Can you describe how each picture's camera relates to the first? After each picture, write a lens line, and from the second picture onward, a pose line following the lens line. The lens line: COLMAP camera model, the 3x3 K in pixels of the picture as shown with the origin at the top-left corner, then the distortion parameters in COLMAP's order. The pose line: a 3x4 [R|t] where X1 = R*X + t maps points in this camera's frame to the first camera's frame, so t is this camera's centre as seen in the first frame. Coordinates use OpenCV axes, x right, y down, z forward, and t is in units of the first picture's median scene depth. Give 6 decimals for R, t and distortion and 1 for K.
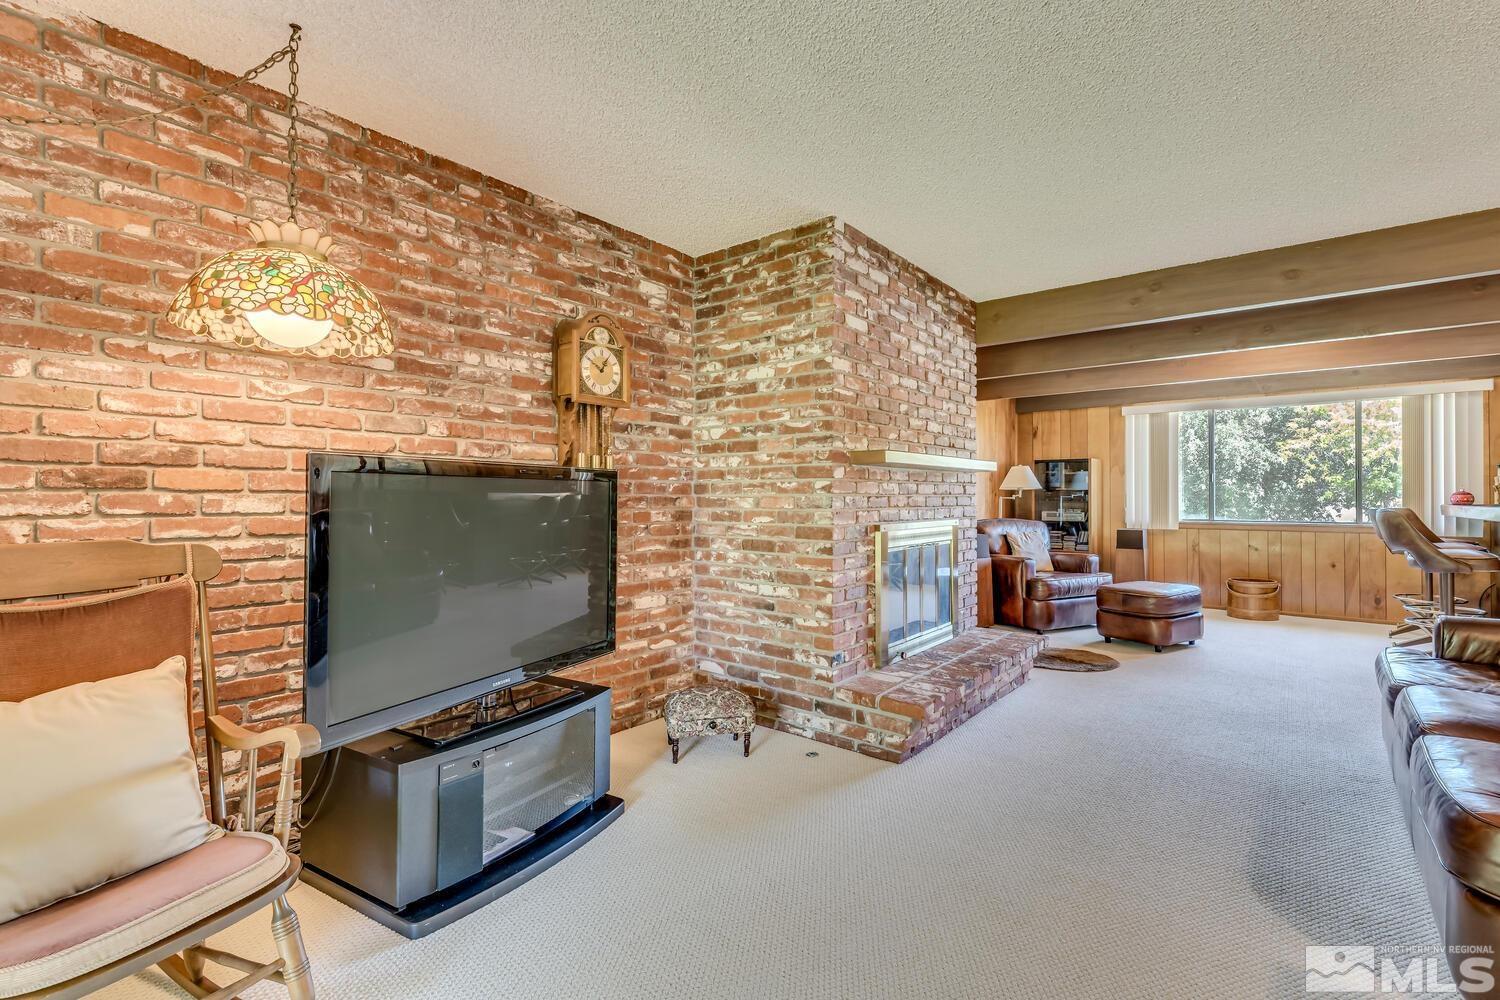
lens RADIAL K [[675.0, 0, 755.2], [0, 675.0, 493.6], [0, 0, 1]] dist [-0.003014, -0.000741]
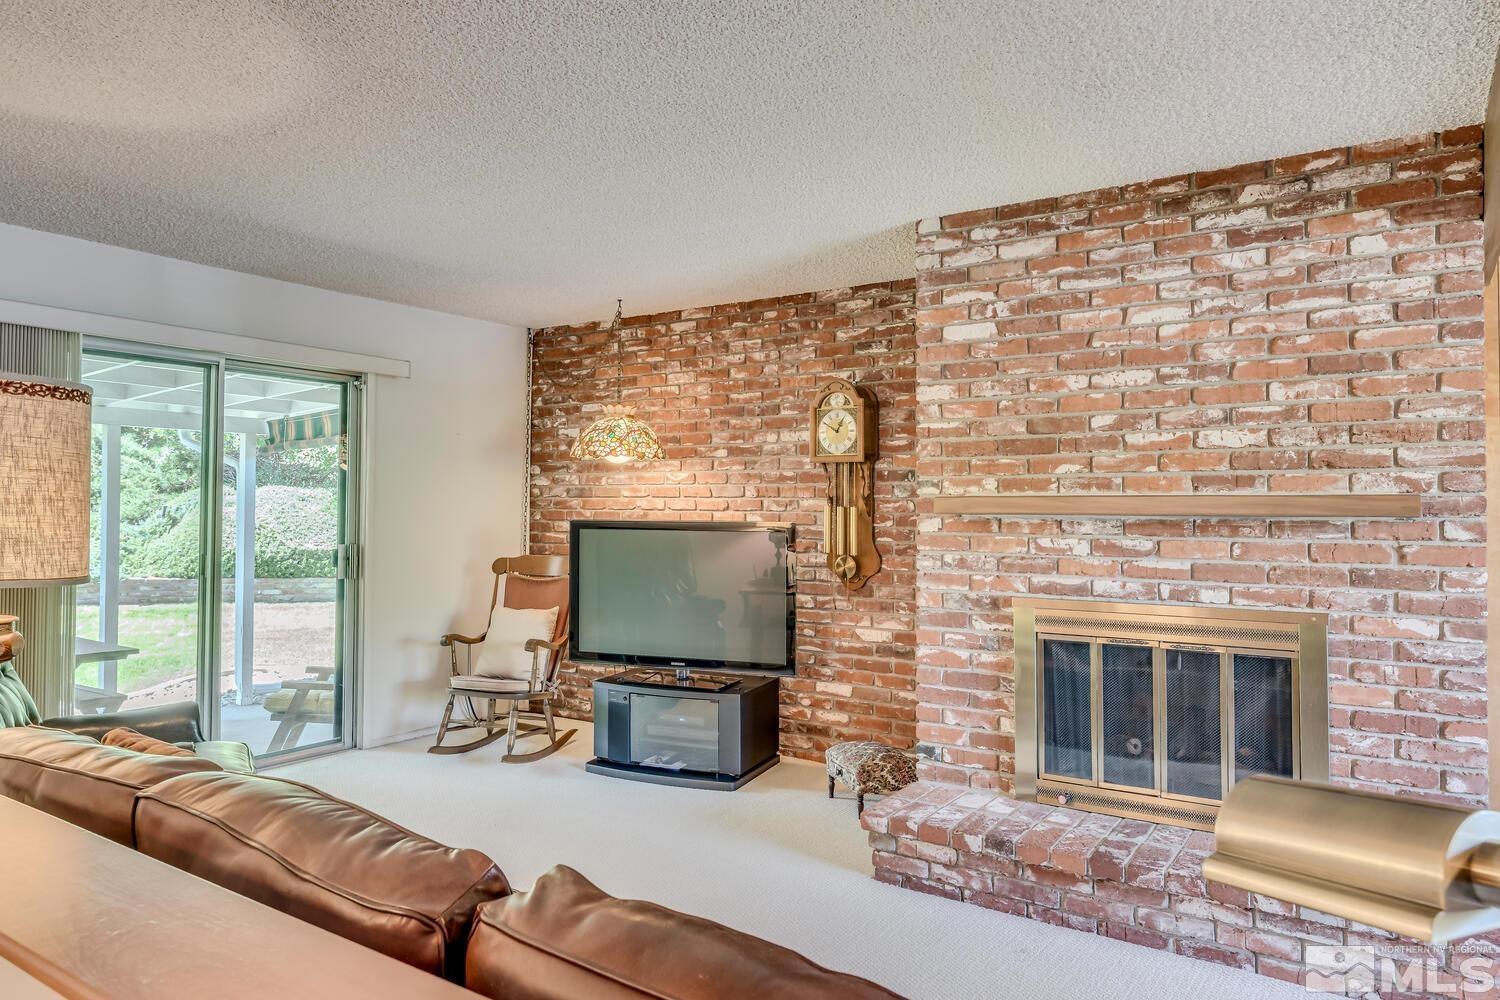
lens RADIAL K [[970.2, 0, 751.2], [0, 970.2, 490.2], [0, 0, 1]] dist [-0.005989, -0.003535]
pose [[0.079765, -0.017254, -0.996664, 1.412595], [-0.000375, 0.999850, -0.017339, -0.058840], [0.996814, 0.001757, 0.079747, 0.757344]]
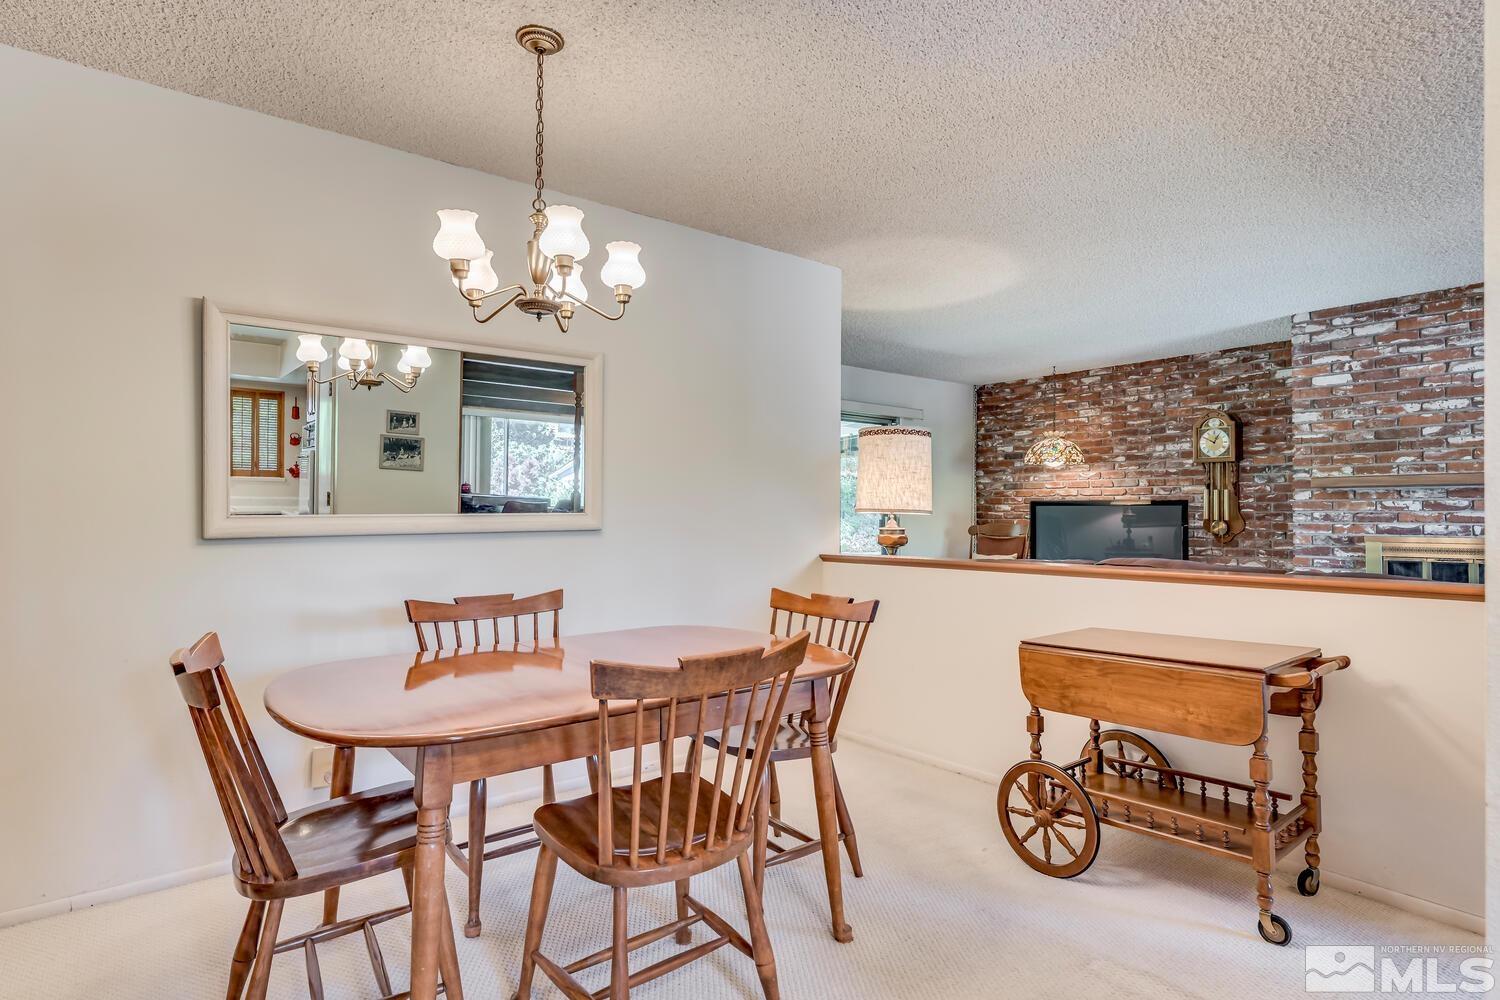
lens RADIAL K [[779.4, 0, 759.7], [0, 779.4, 510.2], [0, 0, 1]] dist [-0.001979, -0.001389]
pose [[-0.218403, -0.003001, -0.975854, 2.120421], [0.004899, 0.999979, -0.004172, -0.000357], [0.975846, -0.005692, -0.218384, 0.286268]]
